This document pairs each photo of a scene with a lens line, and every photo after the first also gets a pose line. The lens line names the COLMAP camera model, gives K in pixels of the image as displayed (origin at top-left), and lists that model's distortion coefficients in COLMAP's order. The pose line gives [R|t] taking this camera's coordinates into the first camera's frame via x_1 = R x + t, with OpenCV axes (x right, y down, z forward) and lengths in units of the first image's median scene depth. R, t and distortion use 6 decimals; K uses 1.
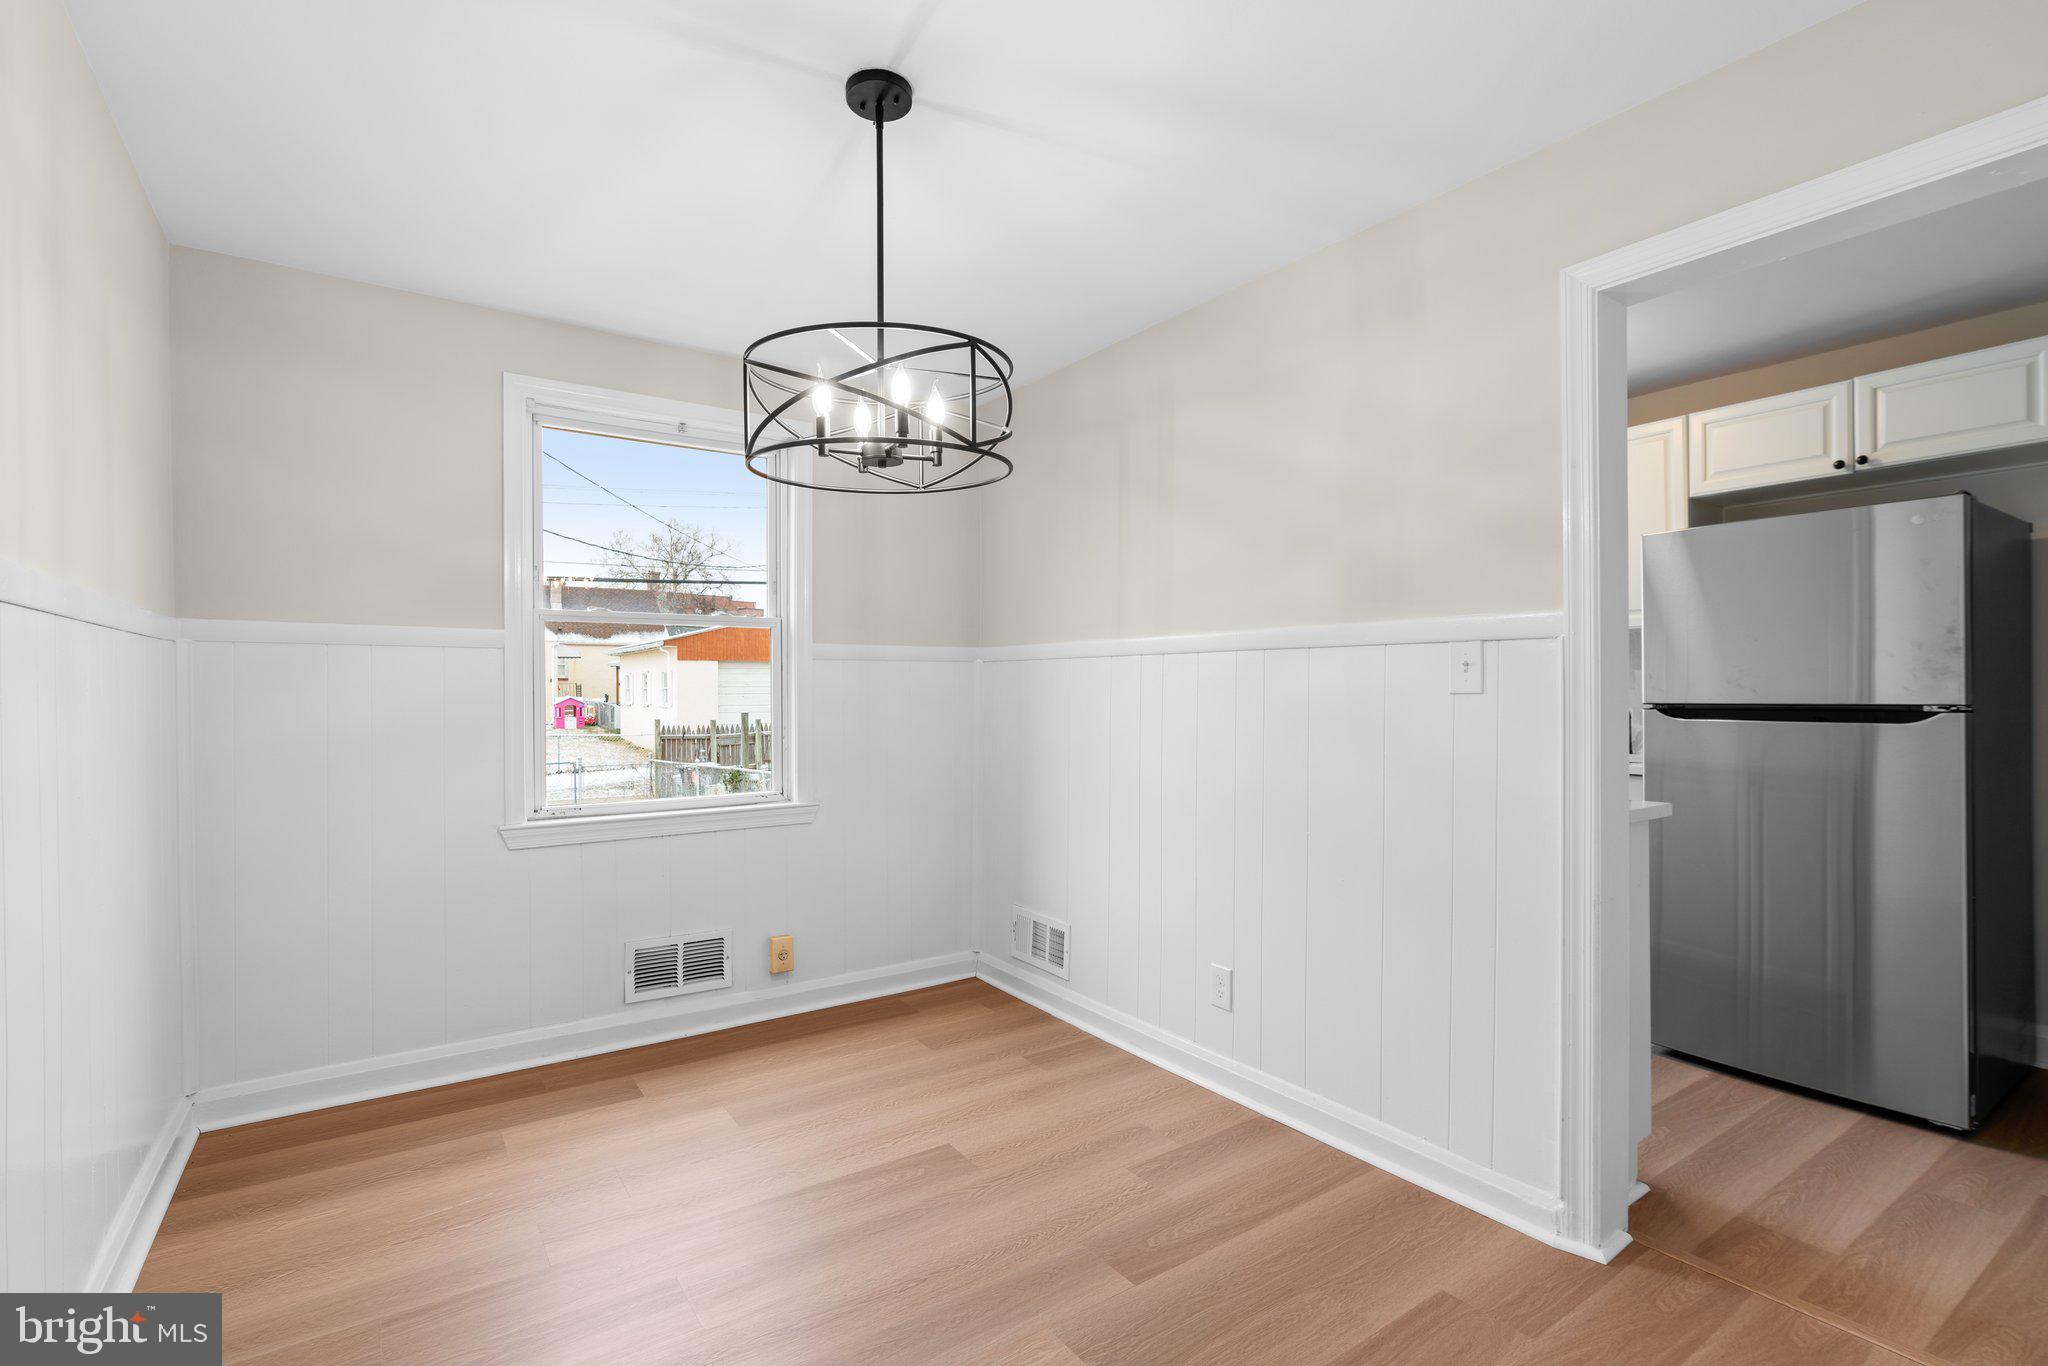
lens RADIAL K [[928.9, 0, 1040.8], [0, 928.9, 694.7], [0, 0, 1]] dist [-0.013444, 0.005747]
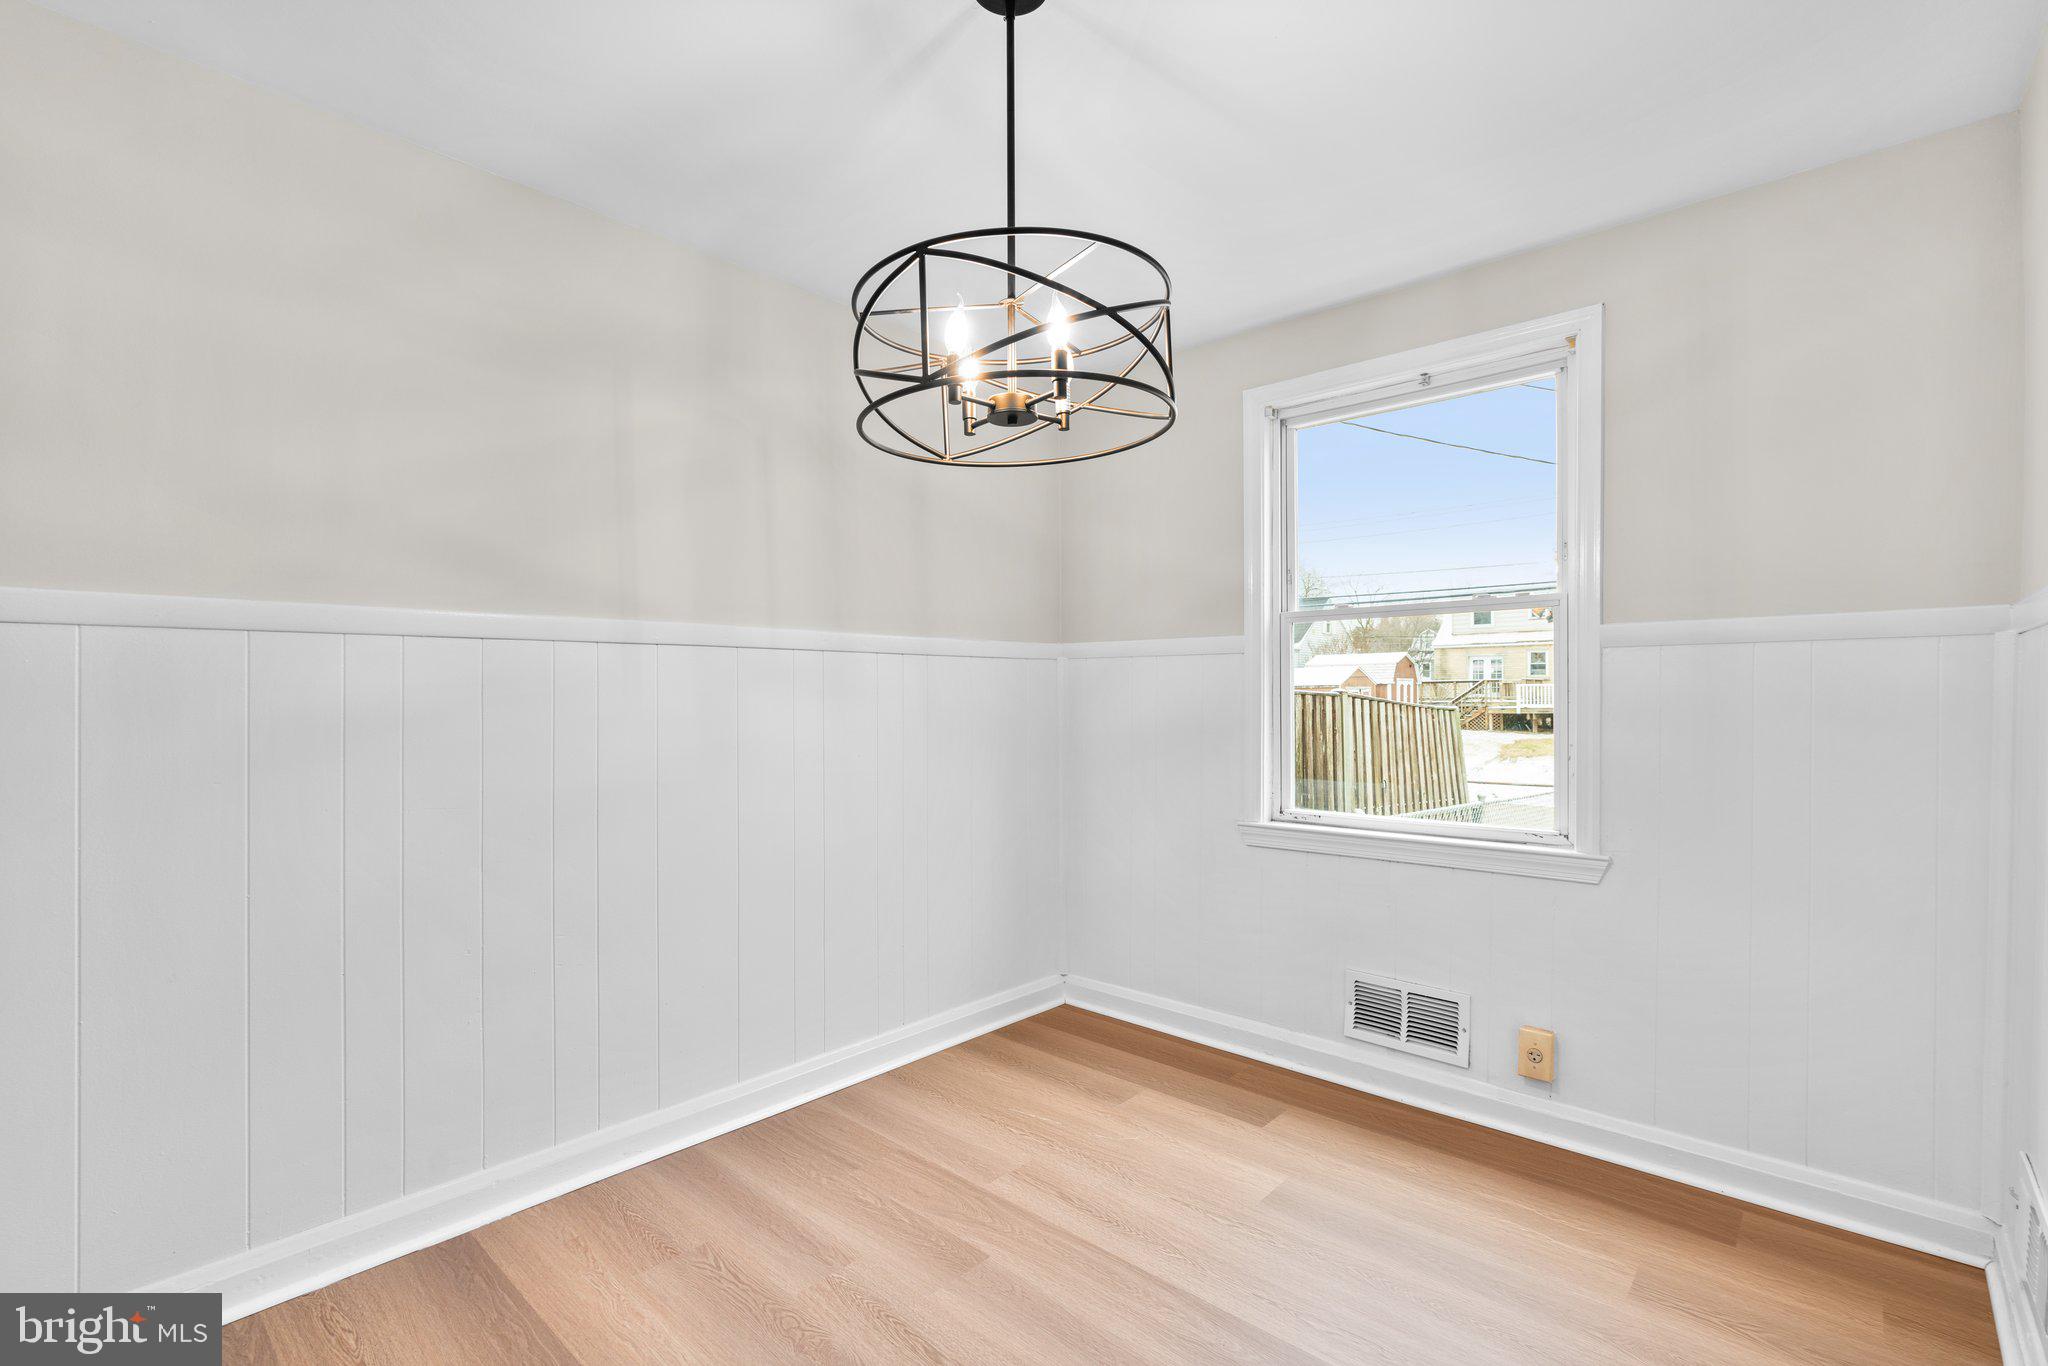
lens RADIAL K [[928.9, 0, 977.5], [0, 928.9, 694.2], [0, 0, 1]] dist [-0.013444, 0.005747]
pose [[0.205708, 0.000334, -0.978613, 0.377434], [-0.003129, 0.999995, -0.000316, -0.001402], [0.978608, 0.003127, 0.205708, 0.466028]]
